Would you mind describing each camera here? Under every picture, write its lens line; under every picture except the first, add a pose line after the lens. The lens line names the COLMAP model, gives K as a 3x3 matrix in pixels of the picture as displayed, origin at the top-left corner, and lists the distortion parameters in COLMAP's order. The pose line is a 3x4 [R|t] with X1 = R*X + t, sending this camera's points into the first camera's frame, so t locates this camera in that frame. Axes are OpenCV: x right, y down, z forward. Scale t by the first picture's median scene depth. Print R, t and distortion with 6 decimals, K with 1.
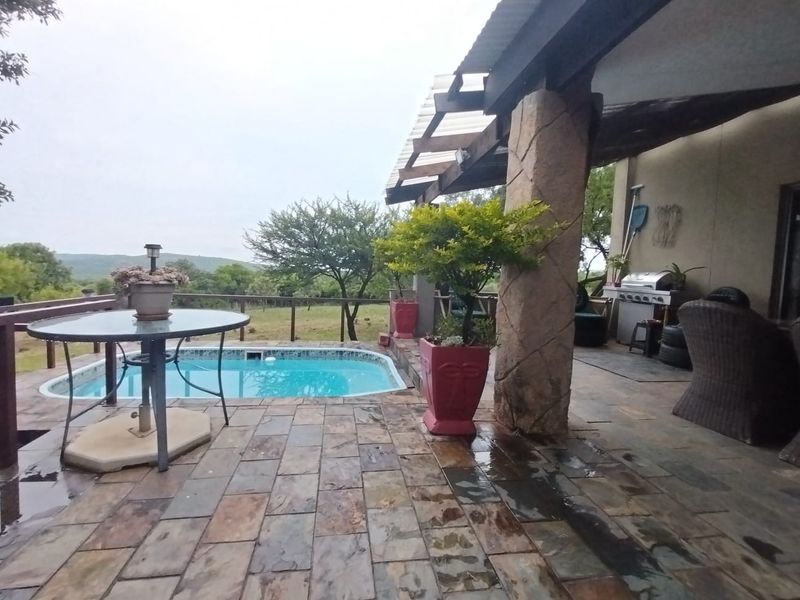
lens RADIAL K [[378.2, 0, 400.0], [0, 378.2, 299.2], [0, 0, 1]] dist [0.038287, -0.030049]
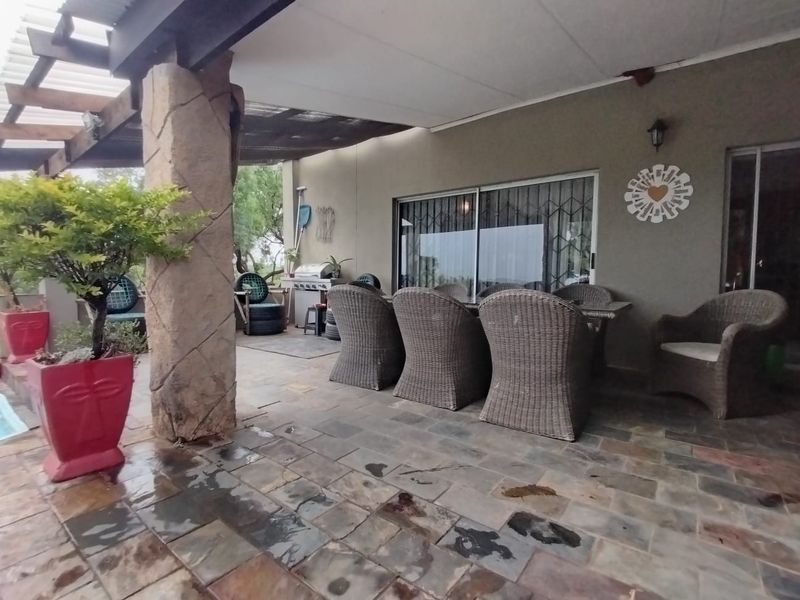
lens RADIAL K [[377.0, 0, 400.0], [0, 377.0, 300.0], [0, 0, 1]] dist [0.014098, -0.020455]
pose [[0.720479, -0.086422, 0.688071, 0.089107], [0.073843, 0.996124, 0.047793, 0.009022], [-0.689534, 0.016375, 0.724068, -0.011608]]
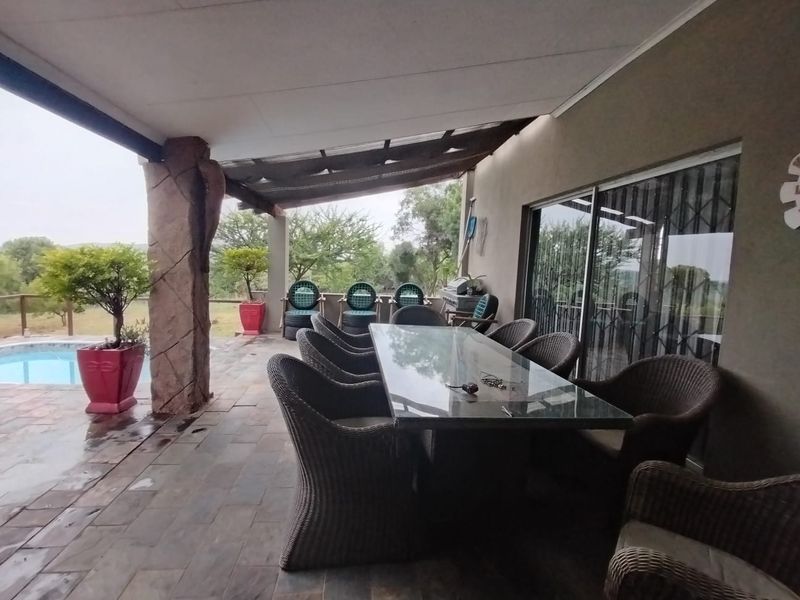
lens RADIAL K [[378.2, 0, 400.0], [0, 378.2, 299.2], [0, 0, 1]] dist [0.038287, -0.030049]
pose [[0.998807, 0.003995, -0.048665, 1.207251], [-0.002523, 0.999538, 0.030281, -0.092697], [0.048763, -0.030122, 0.998356, -0.294907]]
